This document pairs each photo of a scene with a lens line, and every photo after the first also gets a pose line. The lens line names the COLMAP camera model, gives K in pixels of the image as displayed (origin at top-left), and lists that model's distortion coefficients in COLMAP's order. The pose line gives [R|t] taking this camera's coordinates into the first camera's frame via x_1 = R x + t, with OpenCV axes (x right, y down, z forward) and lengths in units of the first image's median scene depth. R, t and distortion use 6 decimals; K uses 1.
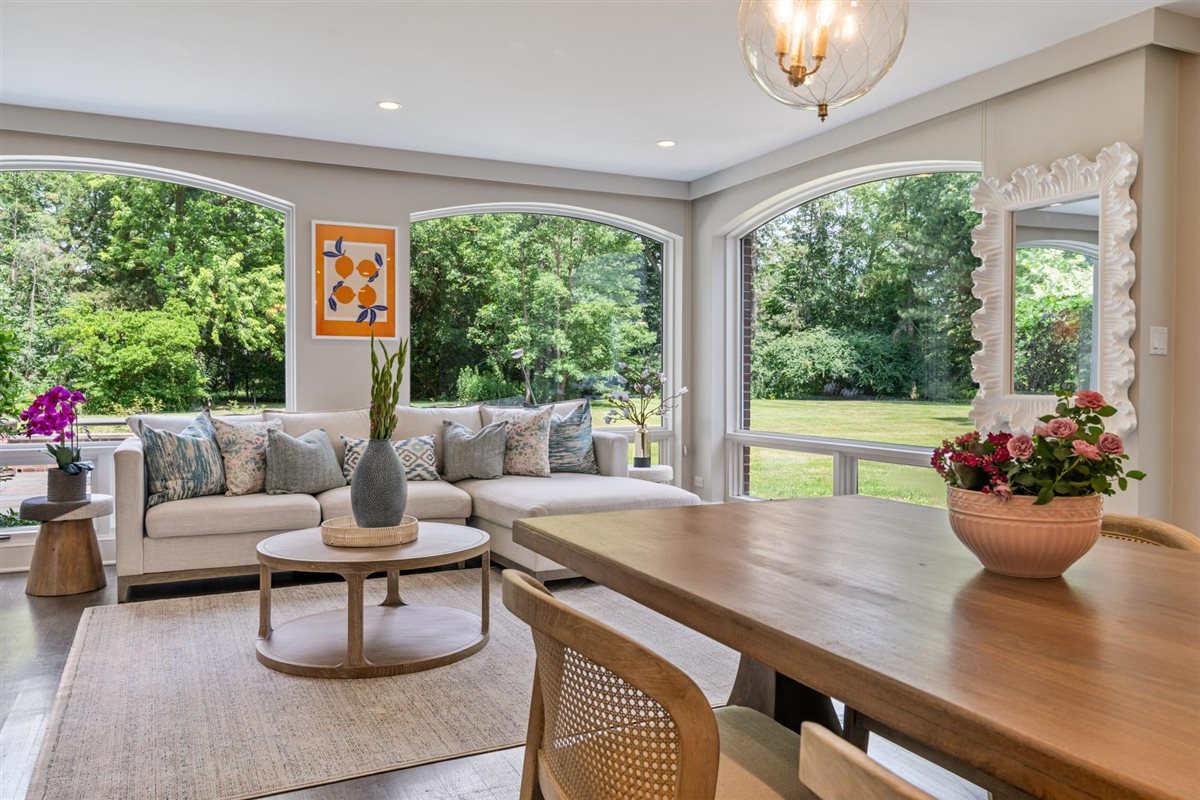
lens RADIAL K [[868.7, 0, 600.0], [0, 868.7, 400.0], [0, 0, 1]] dist [0.007572, 0.001105]
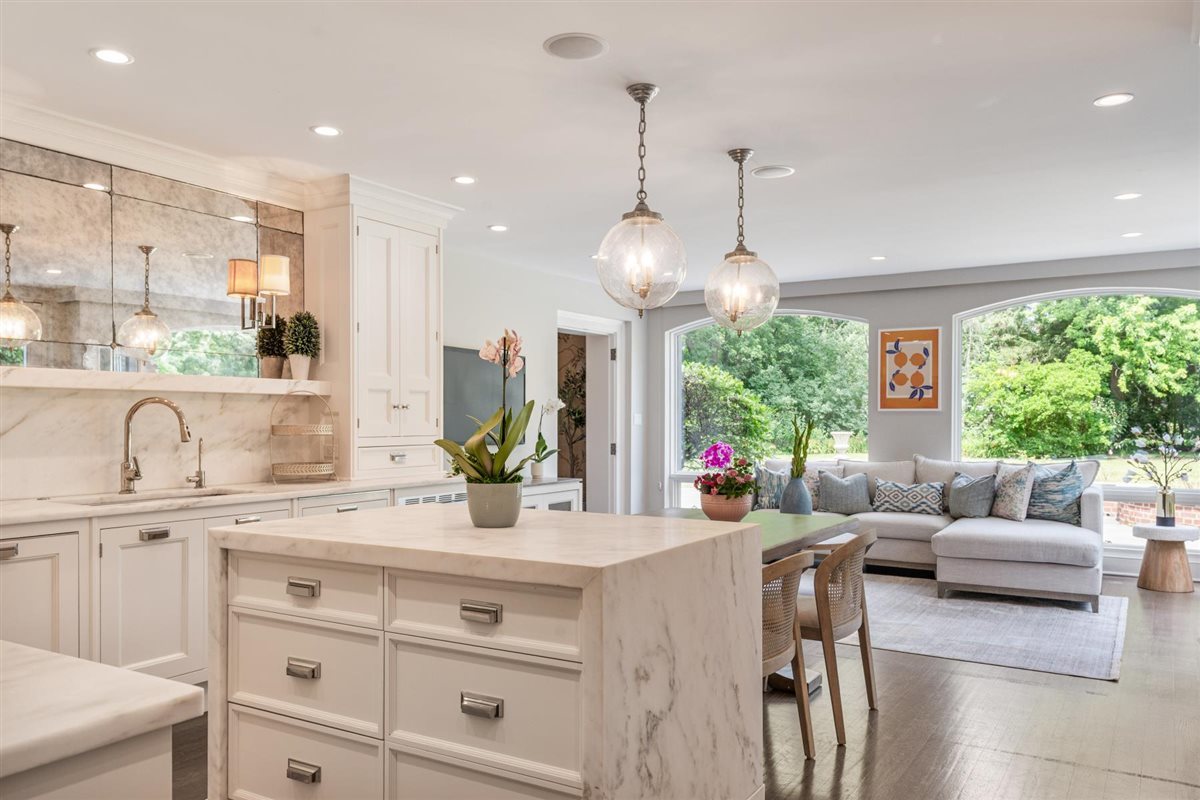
lens RADIAL K [[868.7, 0, 600.0], [0, 868.7, 400.0], [0, 0, 1]] dist [0.007572, 0.001105]
pose [[0.522299, -0.021847, -0.852482, 0.595790], [-0.022189, 0.998985, -0.039196, -0.019121], [0.852474, 0.039388, 0.521284, -0.140717]]
